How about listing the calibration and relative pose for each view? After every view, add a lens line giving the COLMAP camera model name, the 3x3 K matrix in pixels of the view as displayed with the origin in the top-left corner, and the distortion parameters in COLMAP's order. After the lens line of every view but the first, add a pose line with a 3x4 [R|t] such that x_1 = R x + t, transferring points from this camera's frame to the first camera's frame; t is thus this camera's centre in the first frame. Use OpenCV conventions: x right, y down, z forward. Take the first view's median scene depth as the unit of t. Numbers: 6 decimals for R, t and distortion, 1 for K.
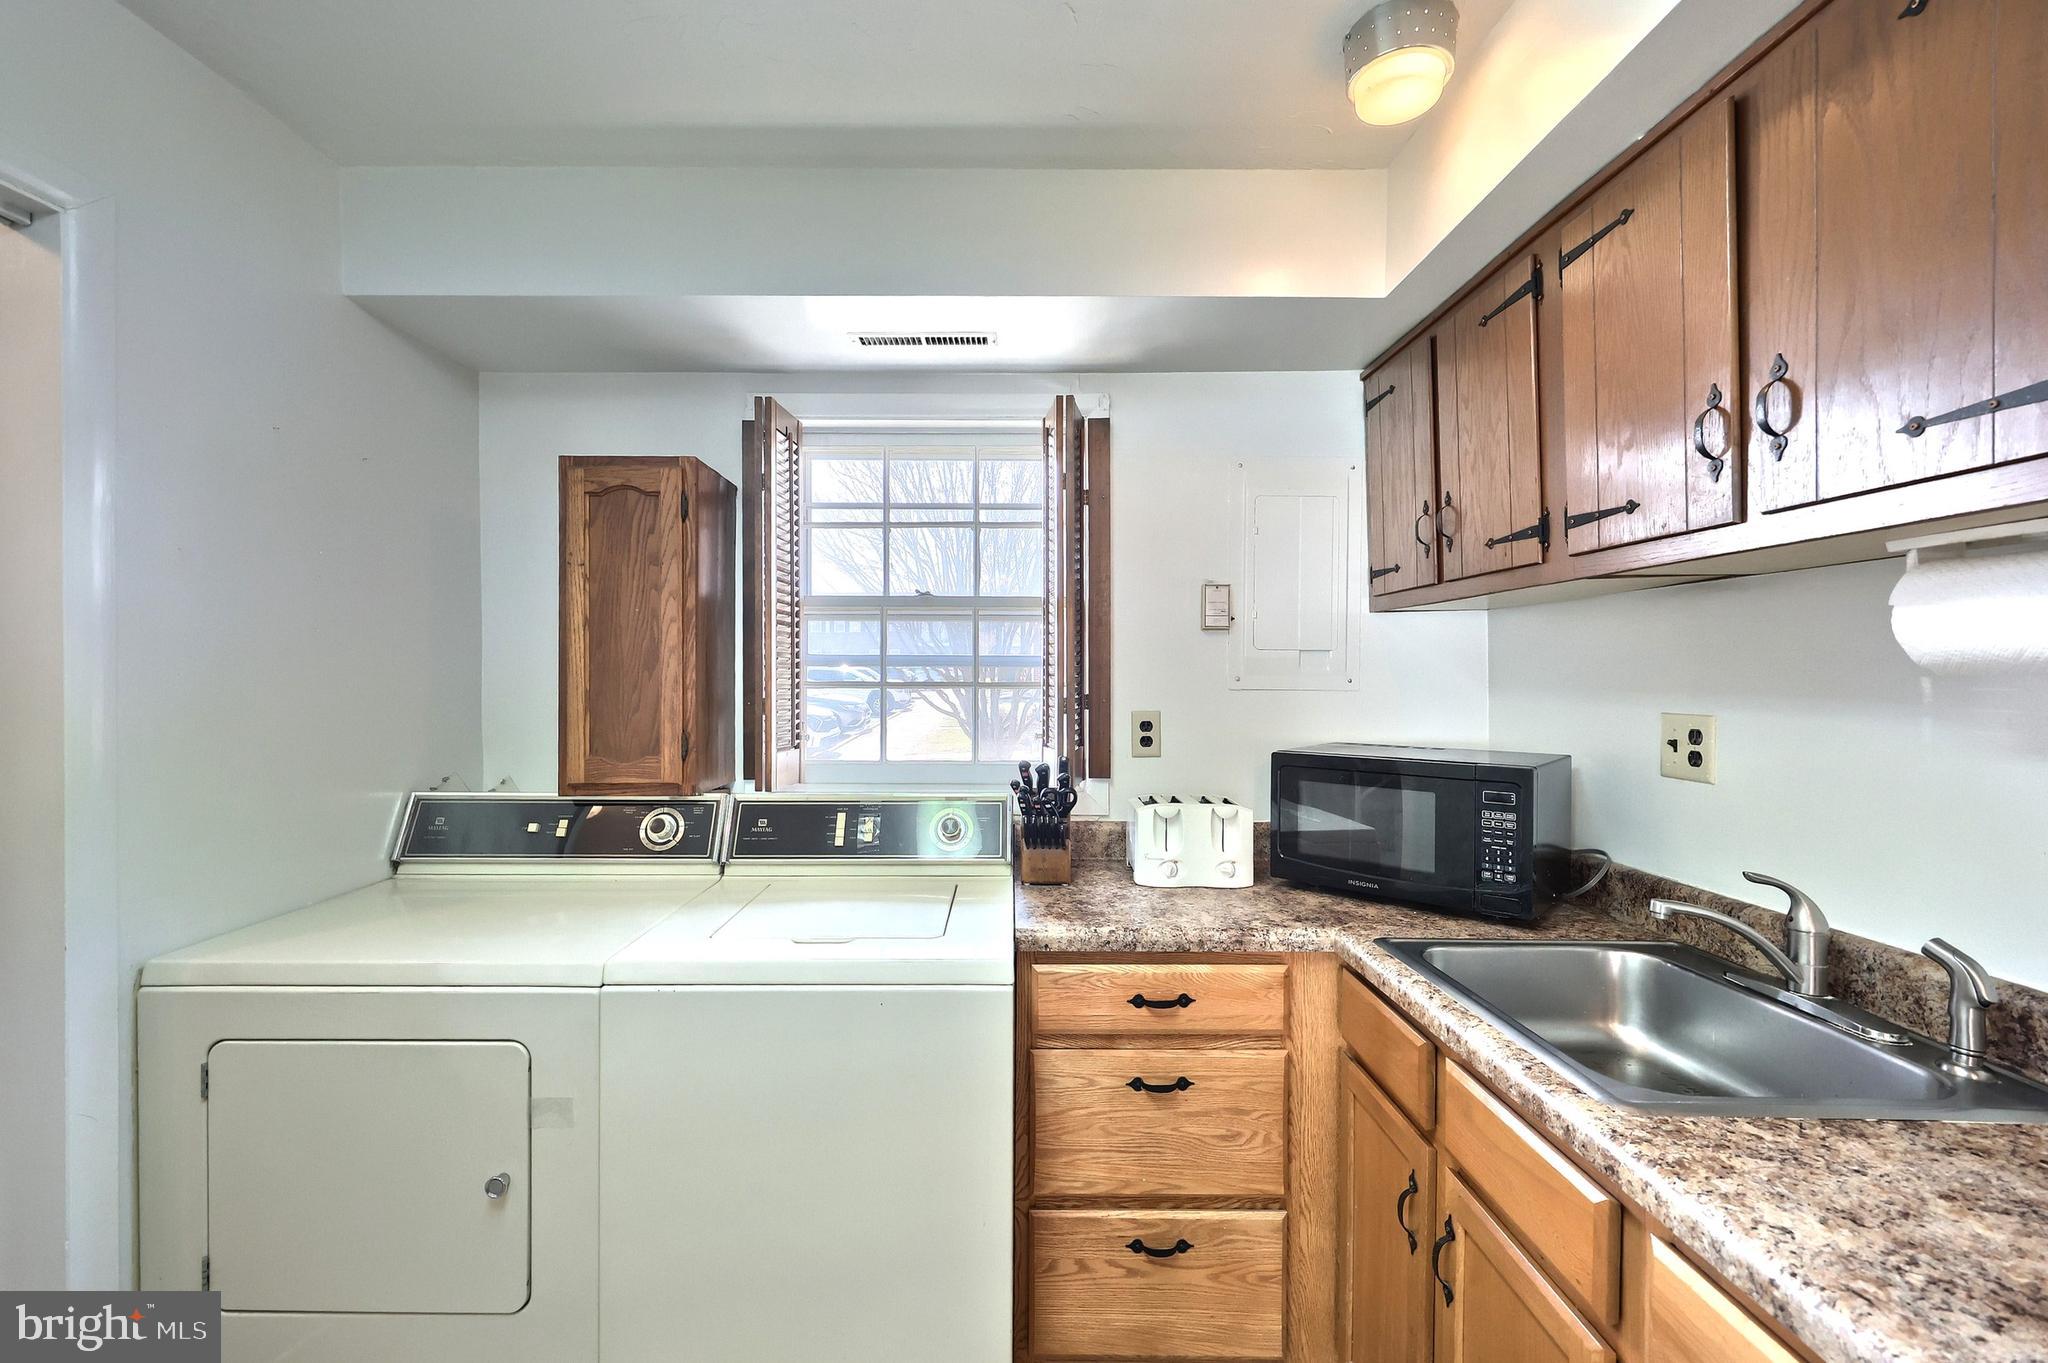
lens RADIAL K [[855.0, 0, 1006.4], [0, 855.0, 675.9], [0, 0, 1]] dist [-0.001424, -0.000088]
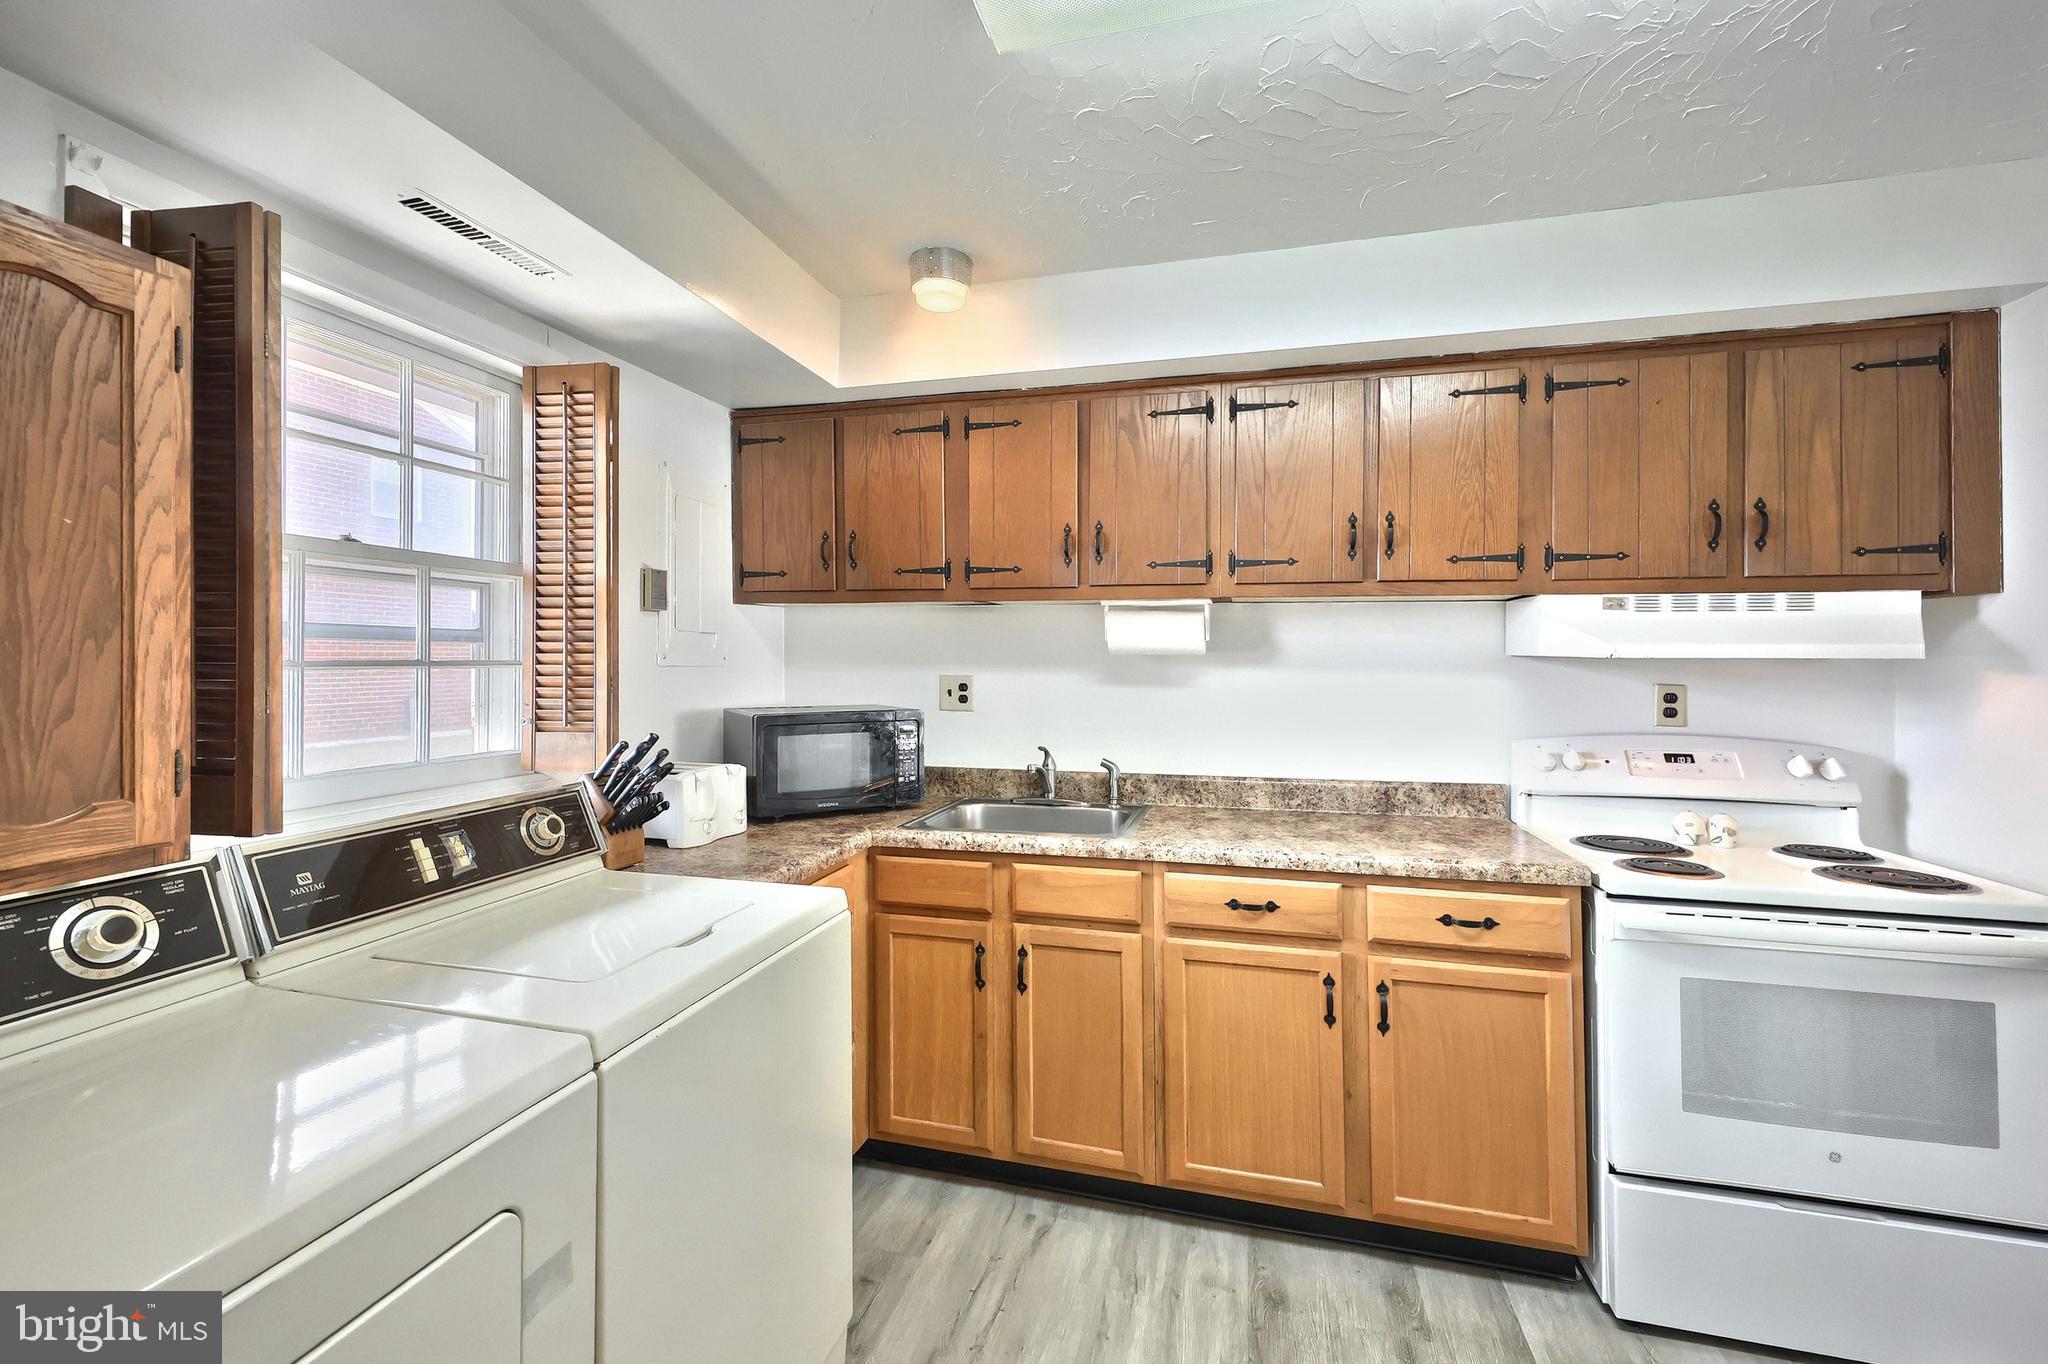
lens RADIAL K [[839.7, 0, 1020.1], [0, 839.7, 641.6], [0, 0, 1]] dist [0.000342, 0.000060]
pose [[0.269907, 0.017116, 0.962734, -0.764438], [-0.003408, 0.999853, -0.016821, 0.001092], [-0.962880, 0.001259, 0.269926, 0.311326]]
